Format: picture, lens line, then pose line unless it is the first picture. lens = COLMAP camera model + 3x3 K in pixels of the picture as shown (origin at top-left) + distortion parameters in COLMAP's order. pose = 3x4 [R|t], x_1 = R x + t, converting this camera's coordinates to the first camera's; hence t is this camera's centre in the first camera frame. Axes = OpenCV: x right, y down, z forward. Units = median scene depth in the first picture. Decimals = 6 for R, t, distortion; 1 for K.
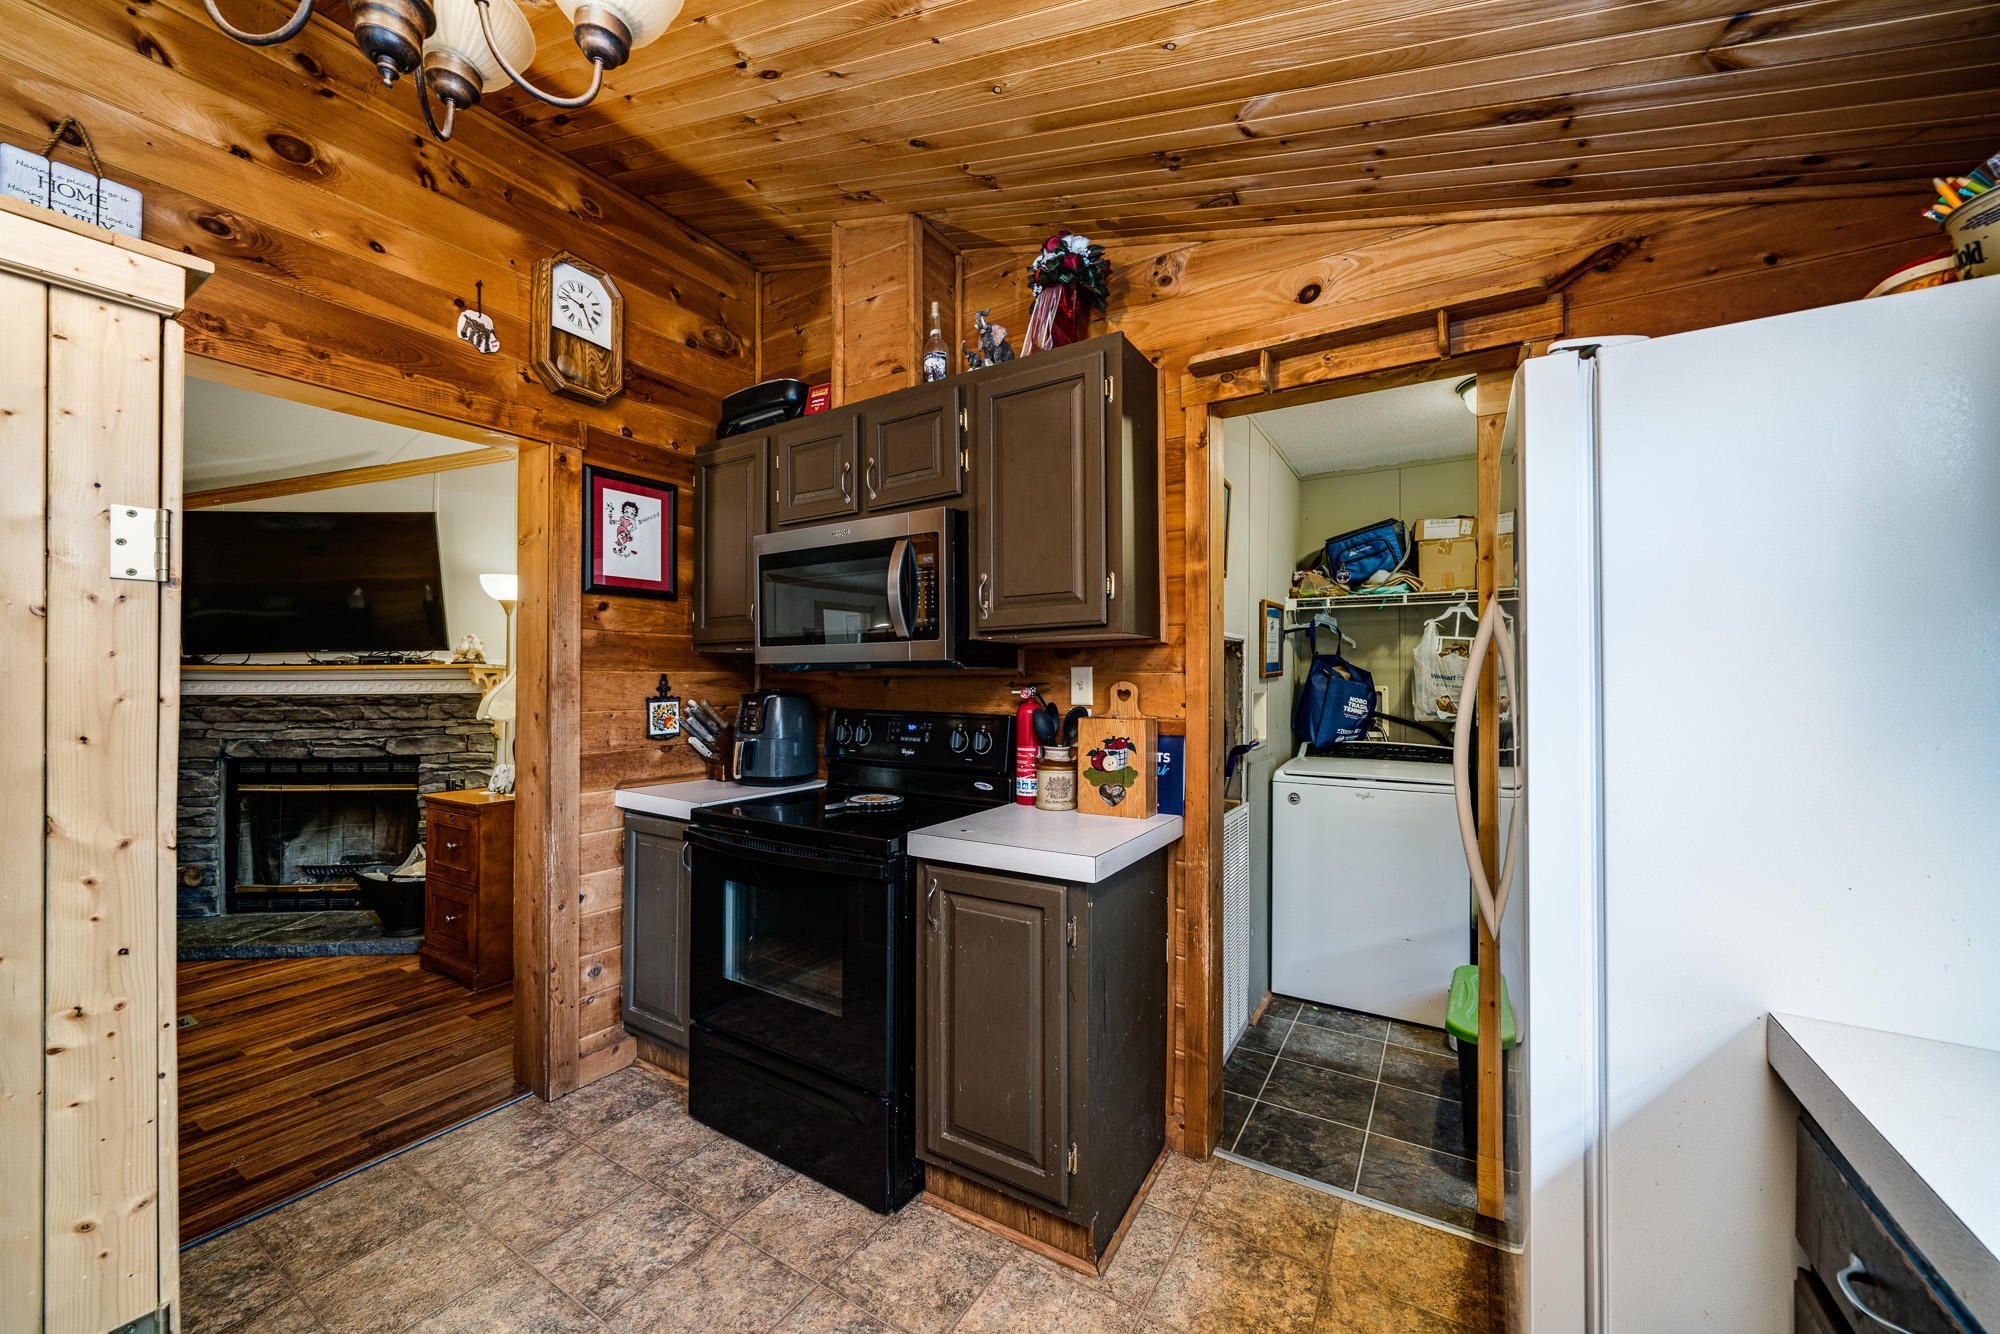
lens RADIAL K [[756.0, 0, 1001.2], [0, 756.0, 676.0], [0, 0, 1]] dist [-0.000749, -0.000249]
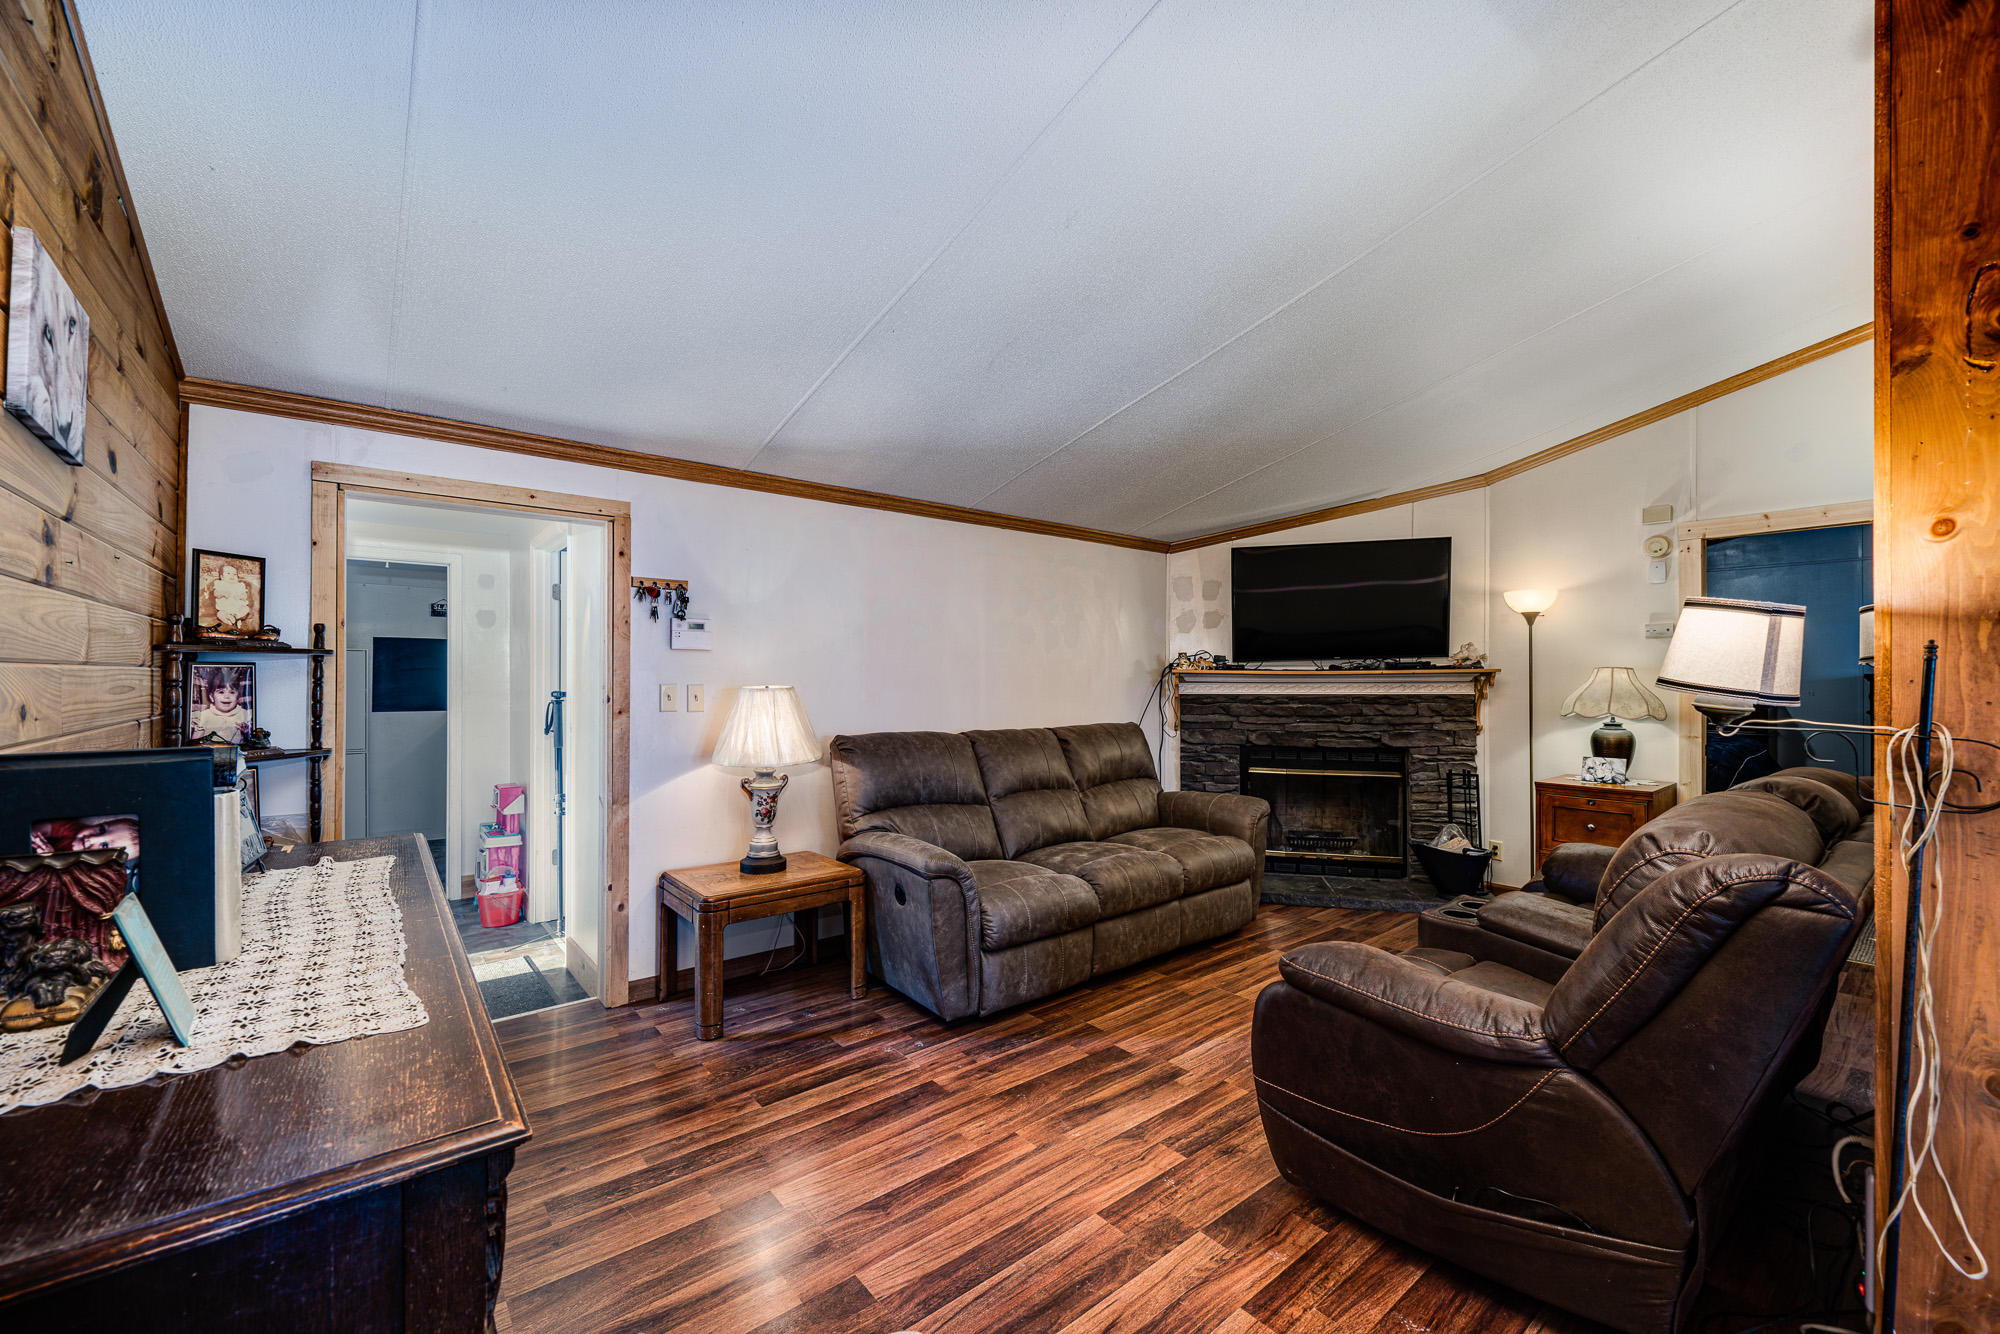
lens RADIAL K [[821.6, 0, 997.4], [0, 821.6, 674.9], [0, 0, 1]] dist [-0.003762, -0.000148]
pose [[0.947201, 0.000439, -0.320639, -0.976832], [-0.000384, 1.000000, 0.000233, -0.006657], [0.320639, -0.000098, 0.947201, -0.400265]]
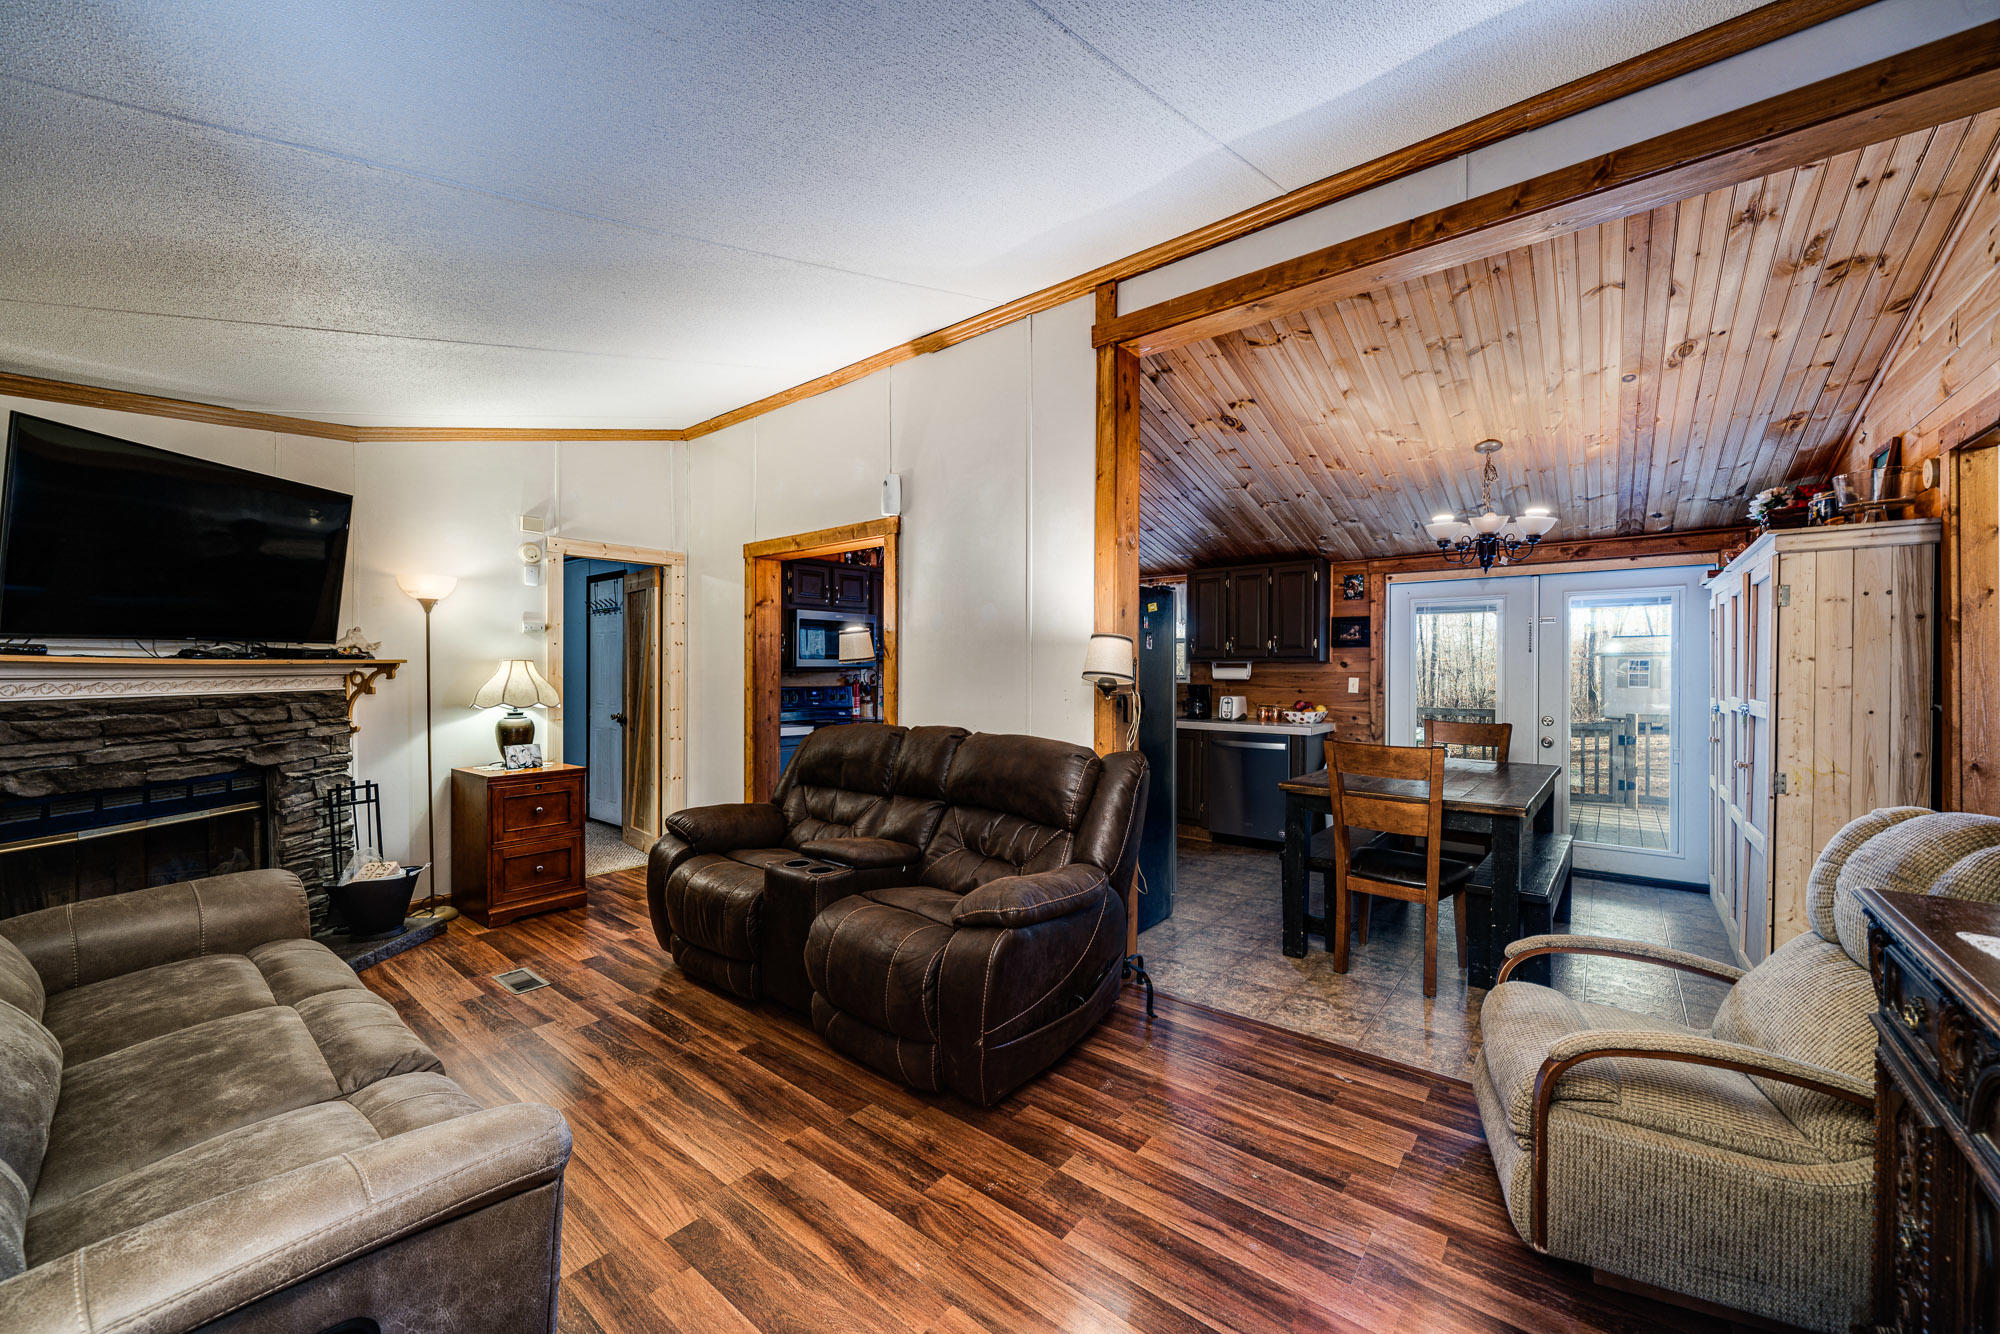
lens RADIAL K [[756.0, 0, 984.3], [0, 756.0, 673.3], [0, 0, 1]] dist [-0.000749, -0.000249]
pose [[0.119657, -0.004351, 0.992806, -1.541000], [-0.006583, 0.999965, 0.005176, -0.007760], [-0.992793, -0.007155, 0.119625, 0.108185]]
